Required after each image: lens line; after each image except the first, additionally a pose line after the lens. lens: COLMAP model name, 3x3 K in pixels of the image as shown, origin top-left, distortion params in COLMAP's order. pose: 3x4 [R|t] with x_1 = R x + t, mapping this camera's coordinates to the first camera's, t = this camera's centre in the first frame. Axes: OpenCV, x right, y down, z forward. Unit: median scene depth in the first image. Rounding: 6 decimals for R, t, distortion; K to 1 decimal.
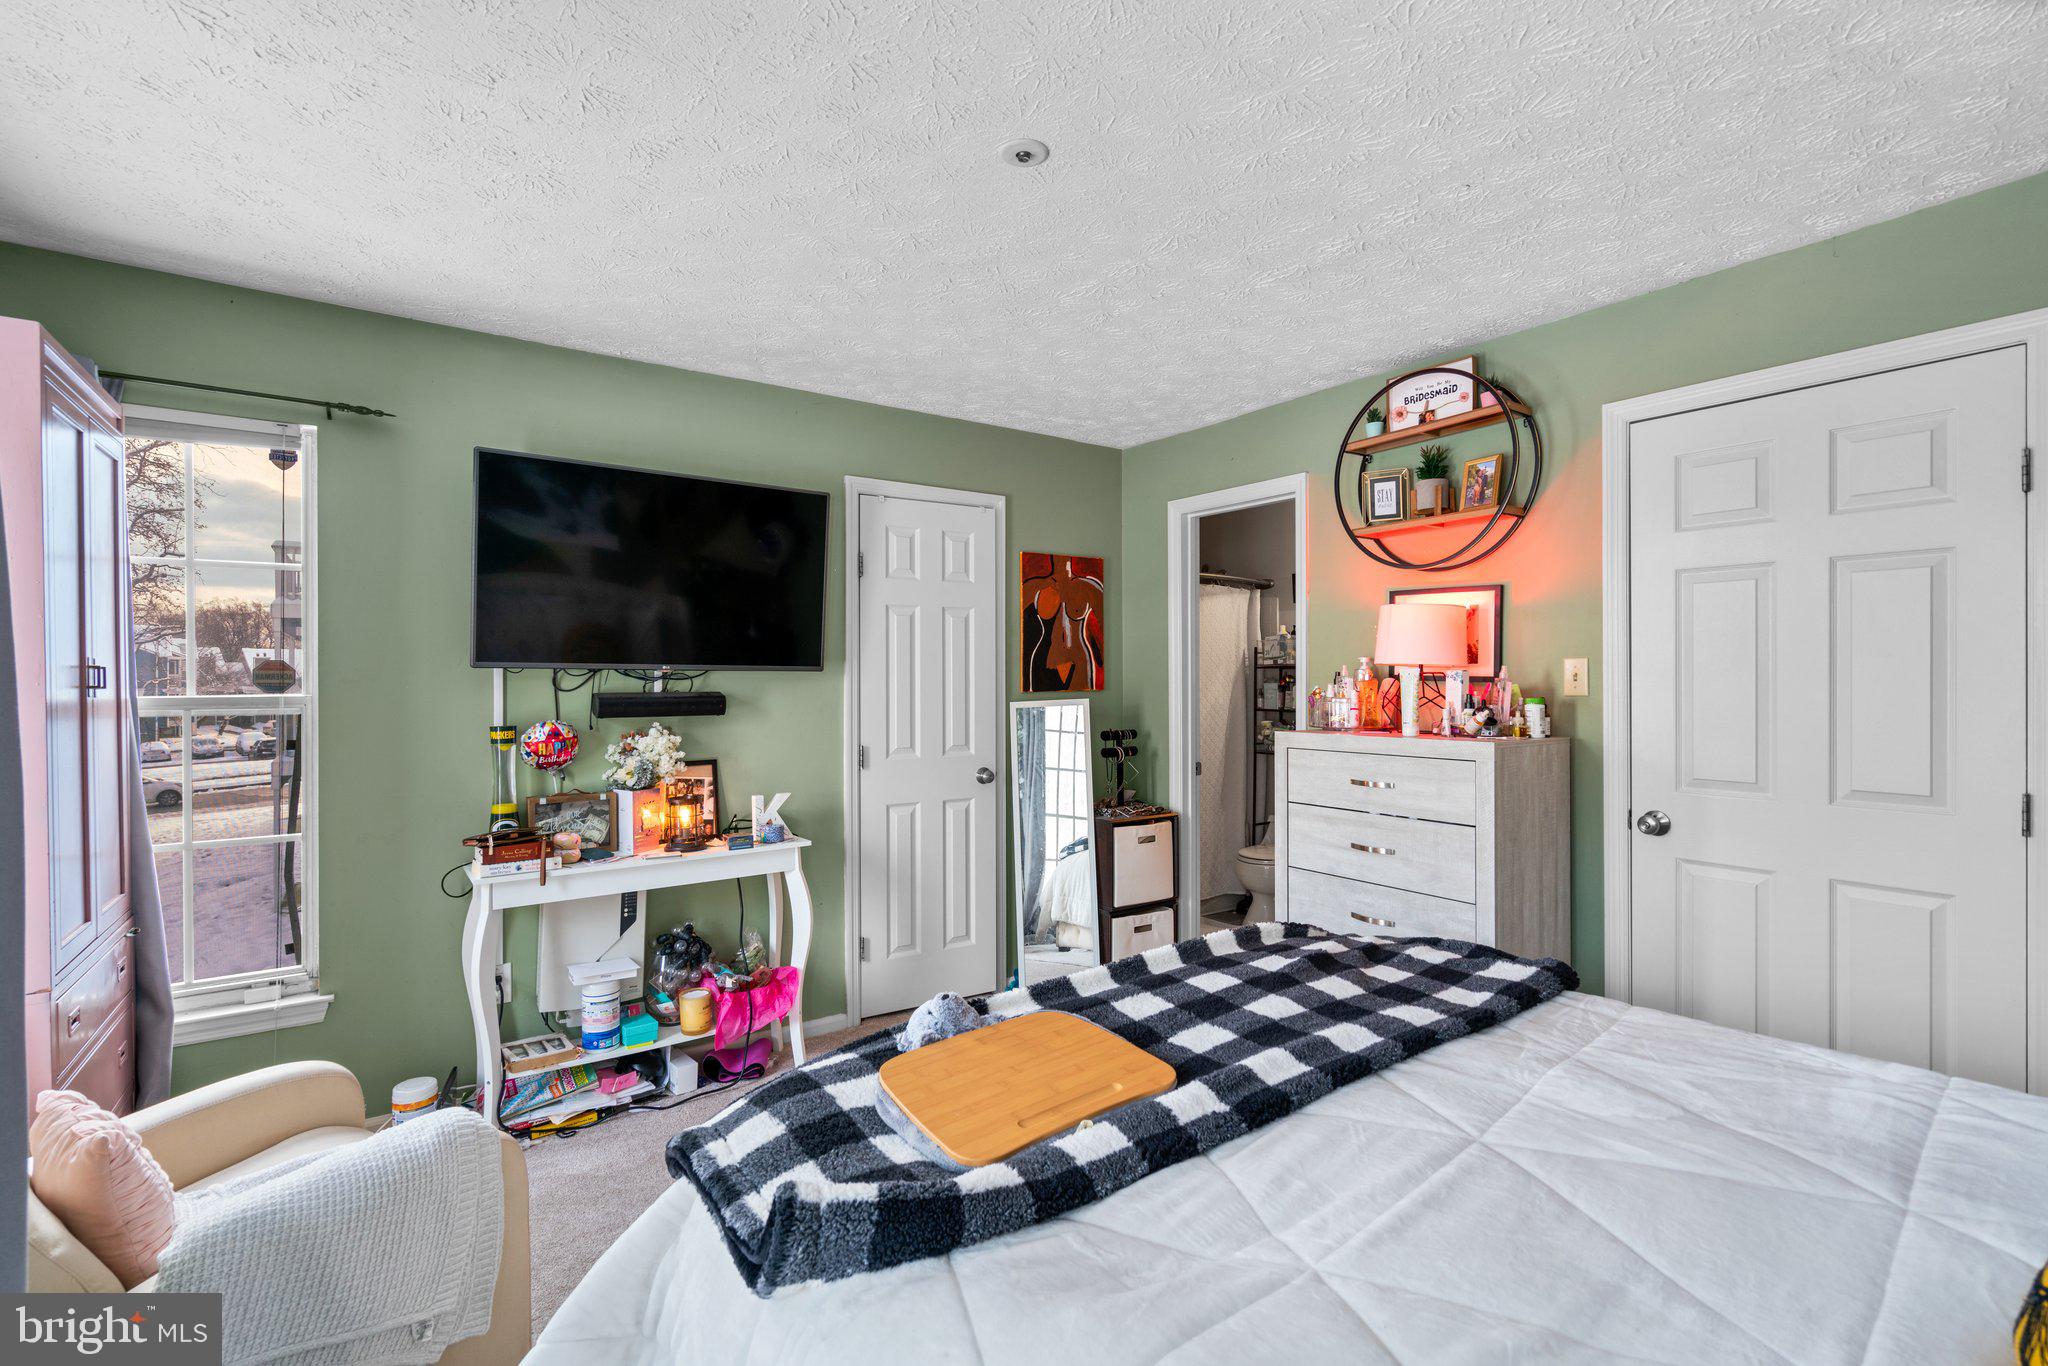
lens RADIAL K [[933.2, 0, 1014.9], [0, 933.2, 678.5], [0, 0, 1]] dist [-0.000123, 0.000275]
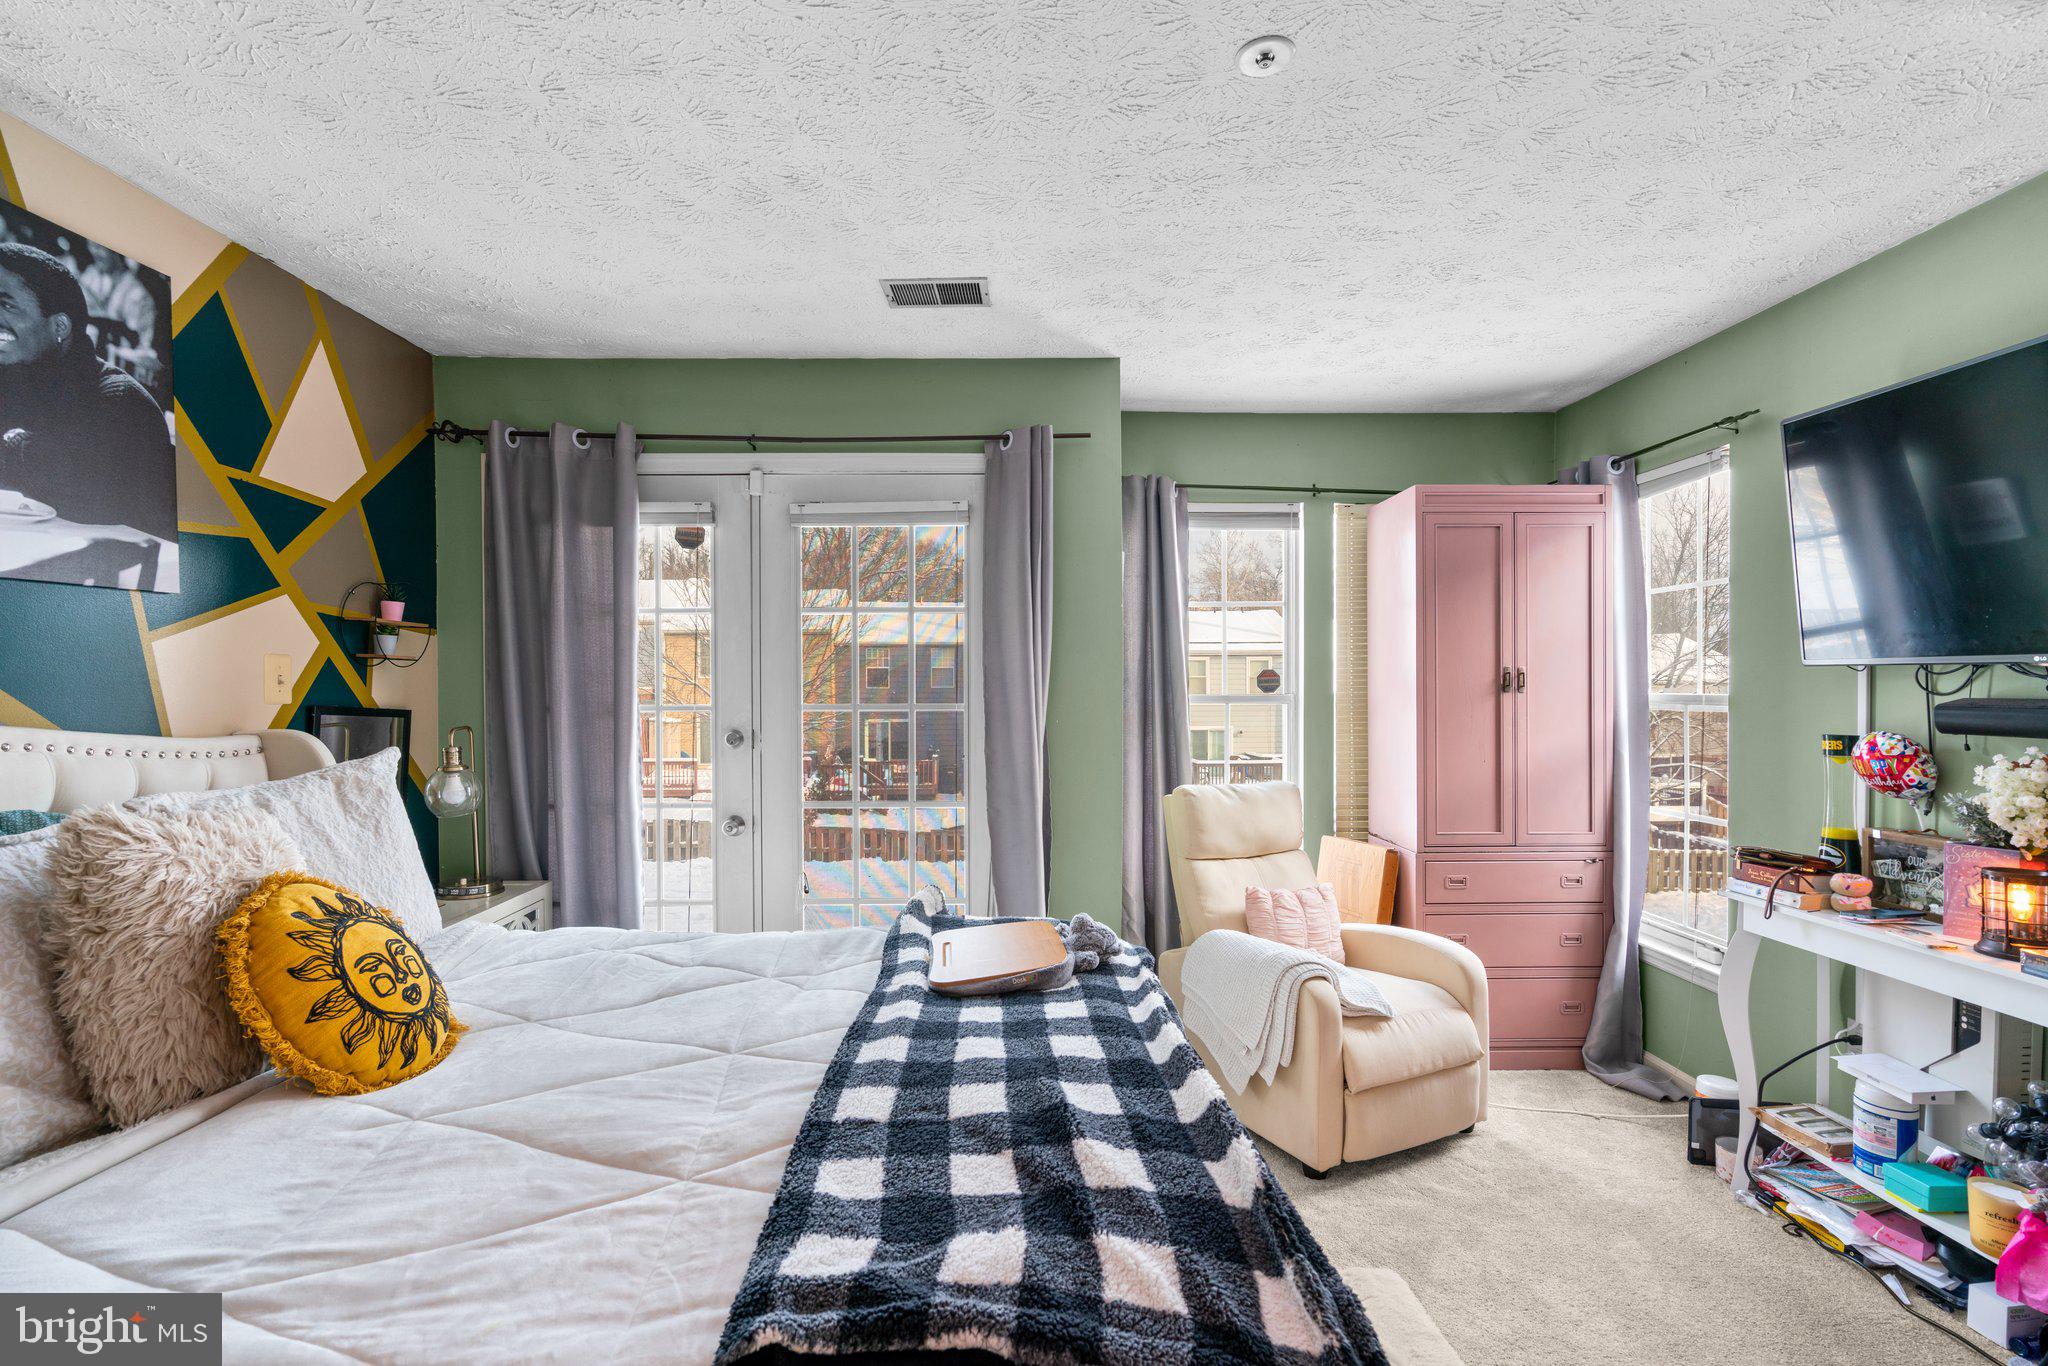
lens RADIAL K [[930.9, 0, 1015.1], [0, 930.9, 688.2], [0, 0, 1]] dist [-0.000612, 0.000630]
pose [[-0.546149, 0.009720, -0.837632, 0.568777], [0.002146, 0.999946, 0.010204, -0.001019], [0.837686, 0.003775, -0.546140, 0.856173]]
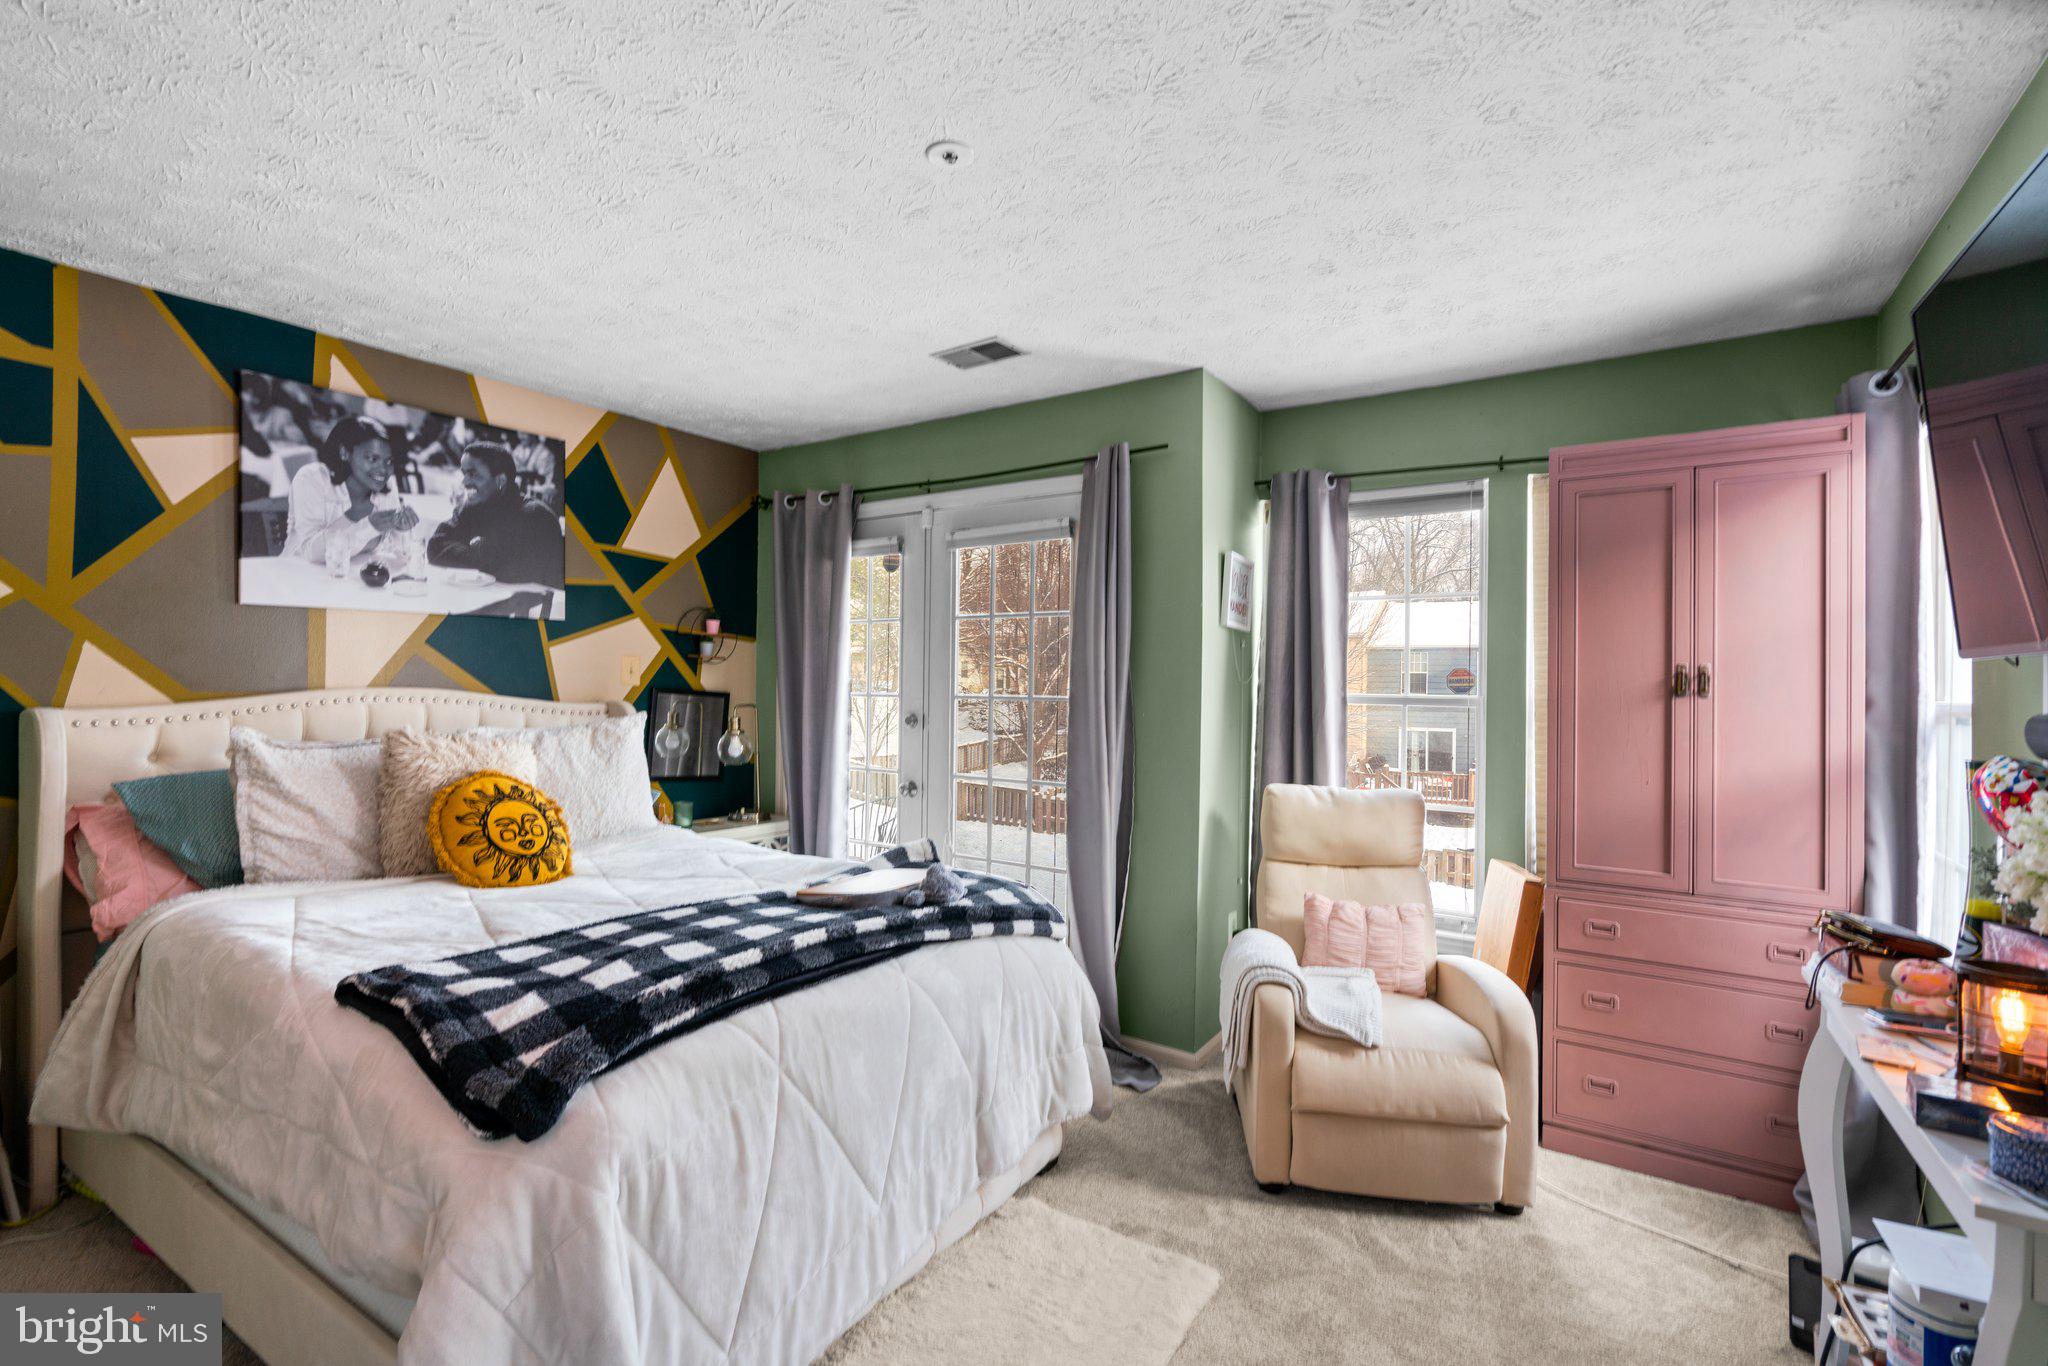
lens RADIAL K [[928.9, 0, 1008.1], [0, 928.9, 673.2], [0, 0, 1]] dist [-0.000568, 0.000819]
pose [[-0.928055, -0.013468, -0.372199, 0.214038], [-0.010896, 0.999900, -0.009015, 0.009012], [0.372283, -0.004311, -0.928109, 1.328945]]
